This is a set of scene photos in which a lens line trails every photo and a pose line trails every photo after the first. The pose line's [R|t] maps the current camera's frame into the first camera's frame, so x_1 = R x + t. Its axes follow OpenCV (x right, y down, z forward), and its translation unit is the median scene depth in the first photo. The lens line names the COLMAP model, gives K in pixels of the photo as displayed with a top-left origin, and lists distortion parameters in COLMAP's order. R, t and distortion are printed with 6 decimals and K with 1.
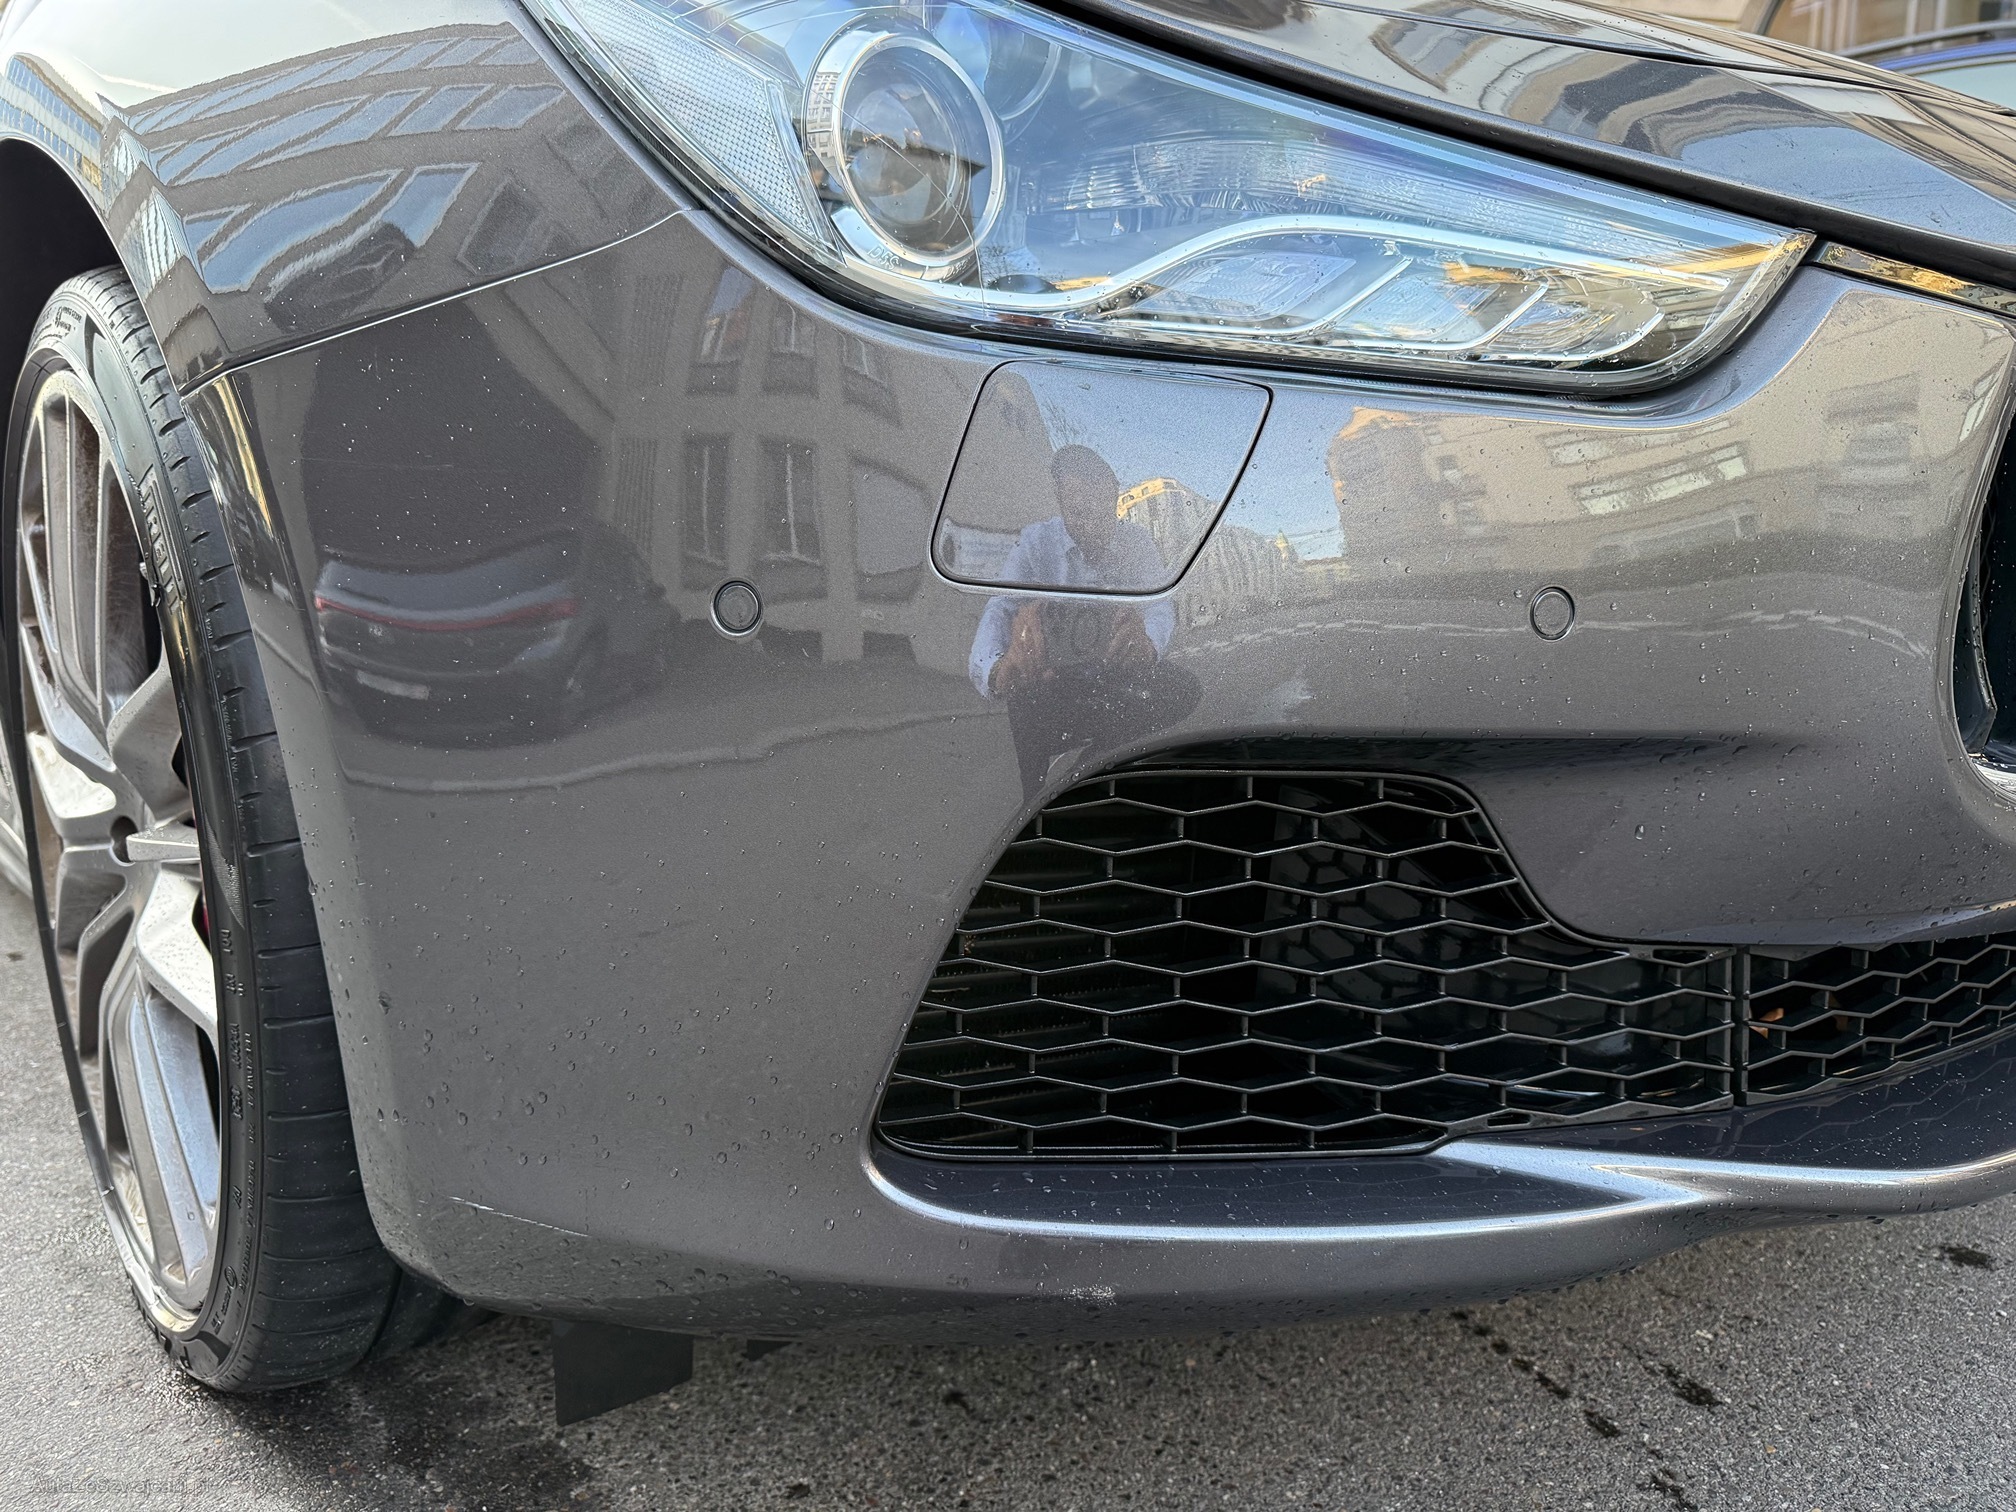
lens RADIAL K [[1429.0, 0, 1042.0], [0, 1429.0, 765.4], [0, 0, 1]] dist [0.023604, -0.046153]
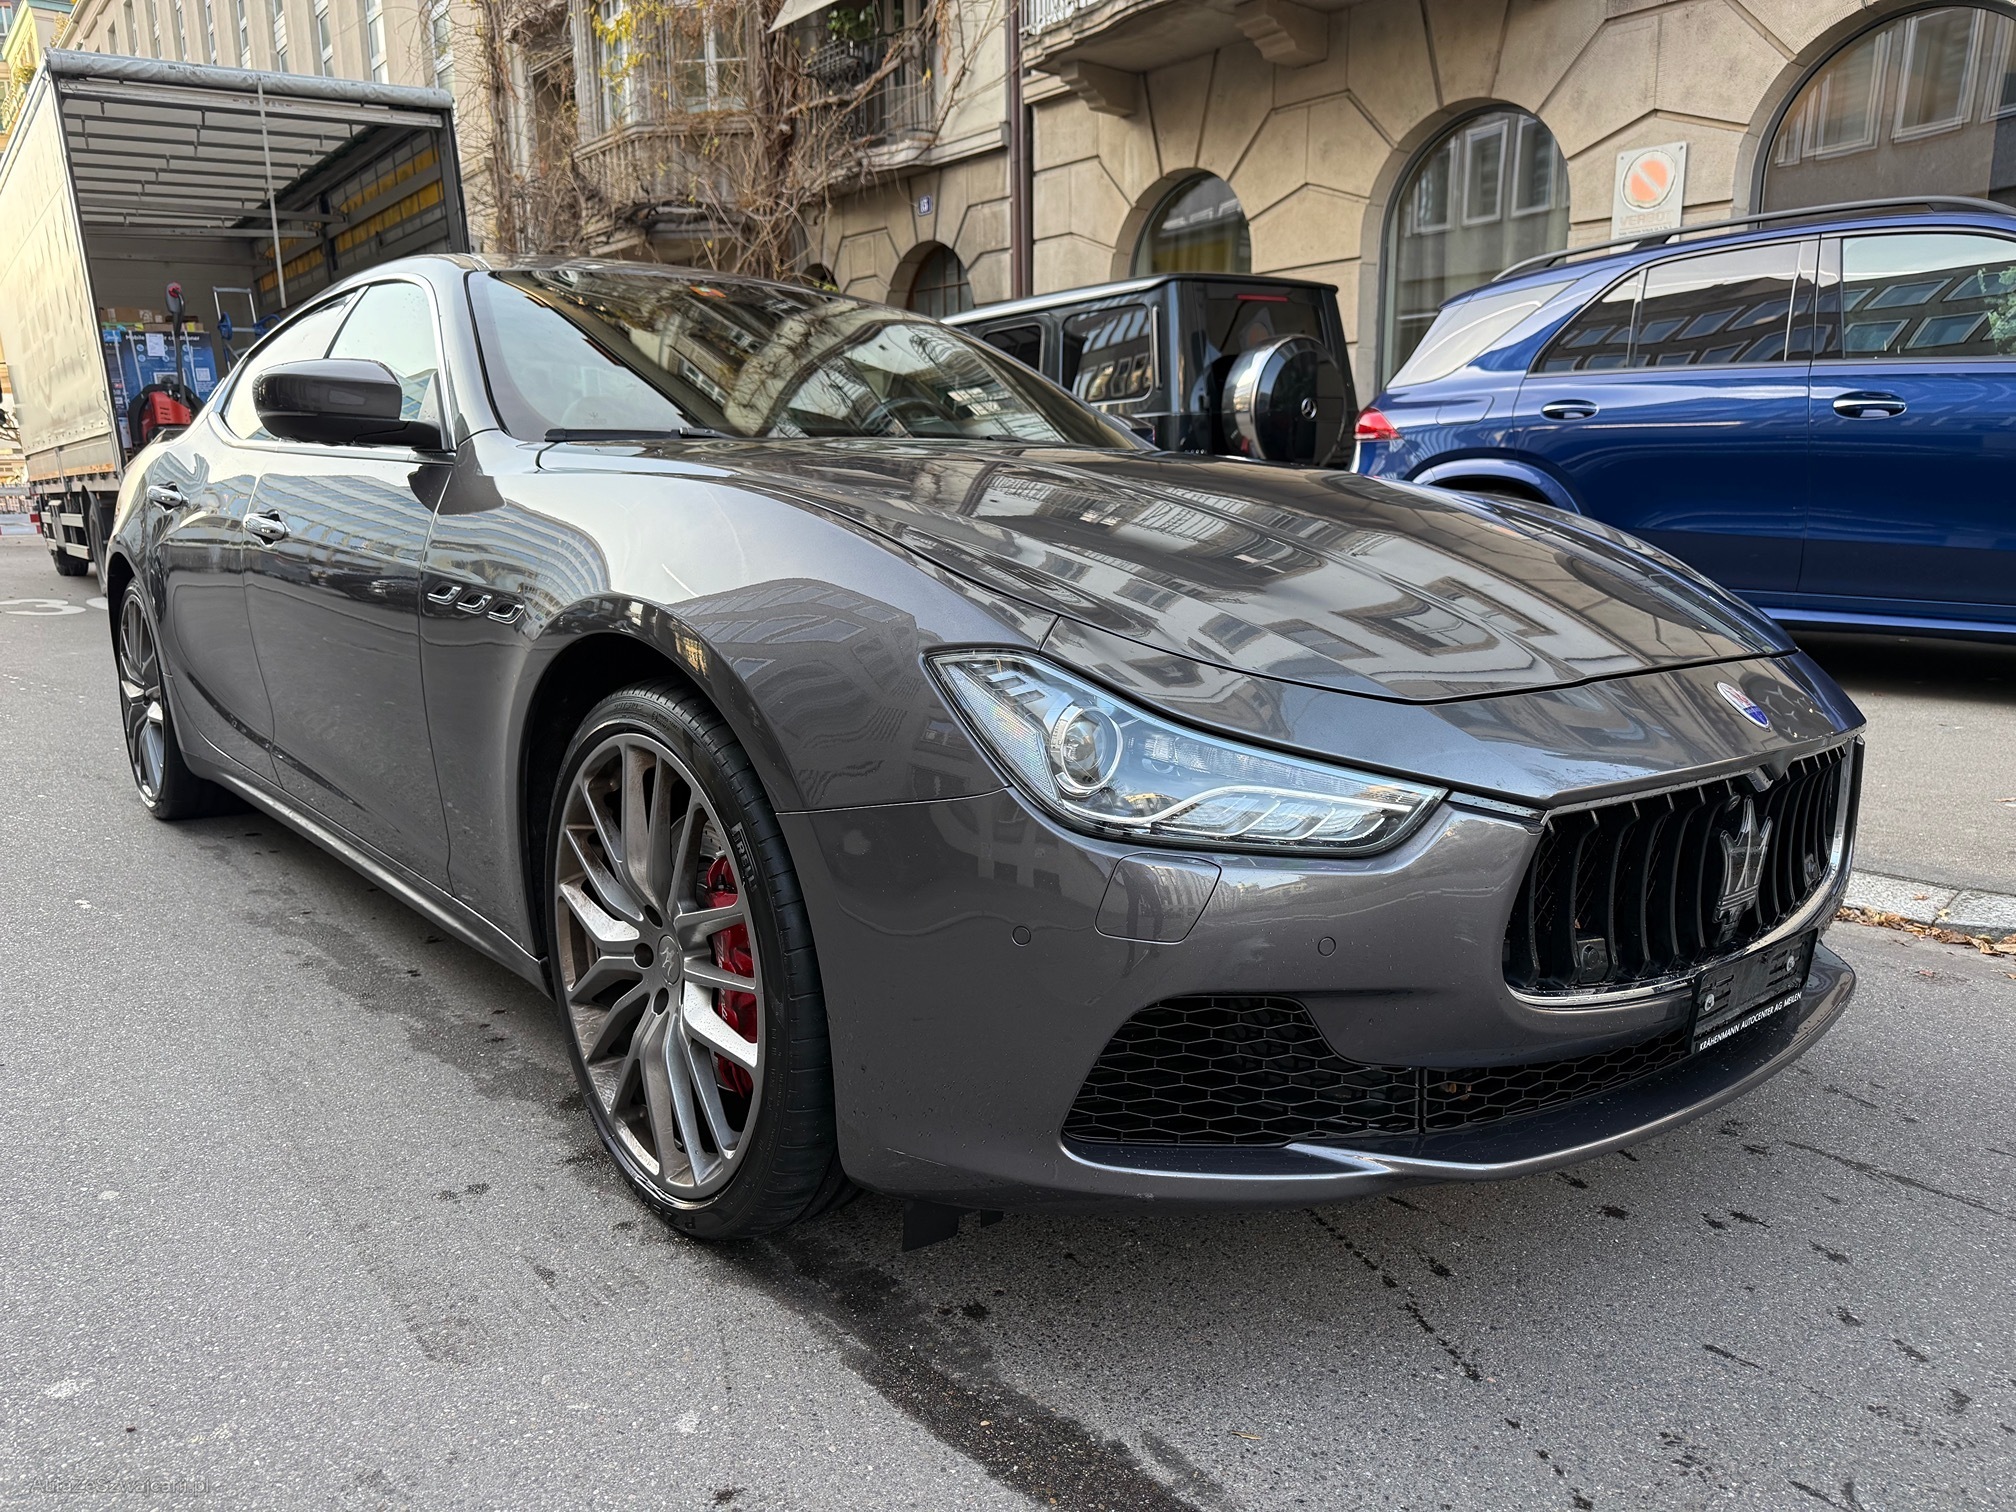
lens RADIAL K [[1429.0, 0, 1015.8], [0, 1429.0, 763.4], [0, 0, 1]] dist [0.023604, -0.046153]
pose [[0.998741, 0.027737, -0.041787, -0.097554], [-0.026678, 0.999314, 0.025685, -0.412228], [0.042471, -0.024537, 0.998796, -1.363556]]
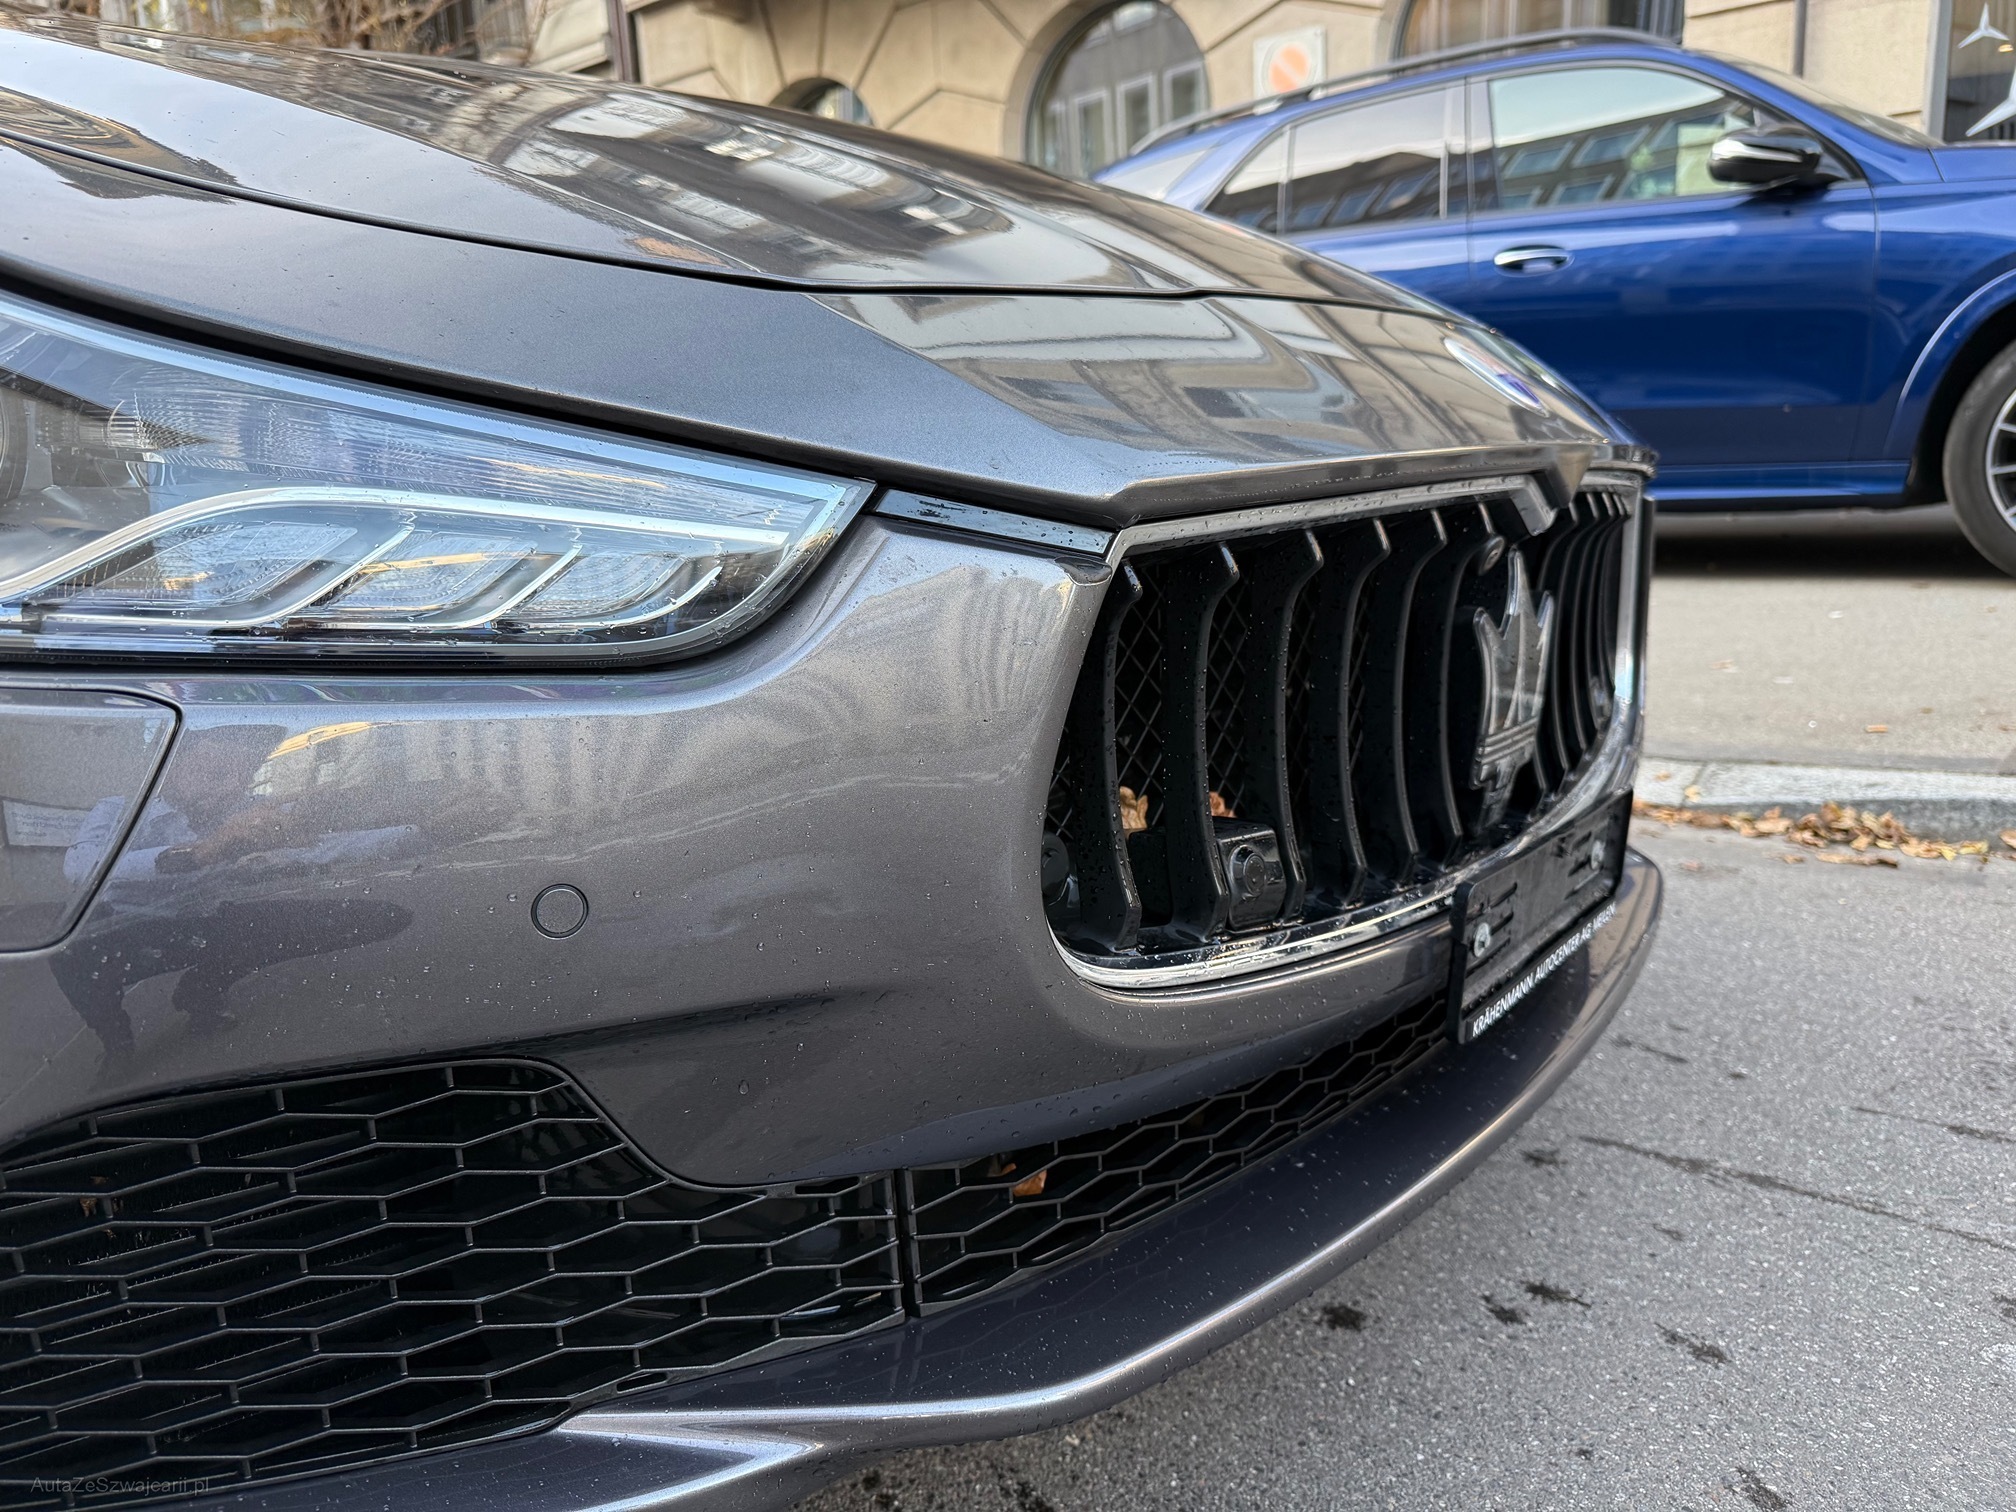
lens RADIAL K [[1429.0, 0, 1050.1], [0, 1429.0, 754.0], [0, 0, 1]] dist [0.023604, -0.046153]
pose [[0.983294, -0.055579, 0.173333, 0.429451], [0.051099, 0.998237, 0.030206, -0.186124], [-0.174706, -0.020845, 0.984400, -0.004611]]
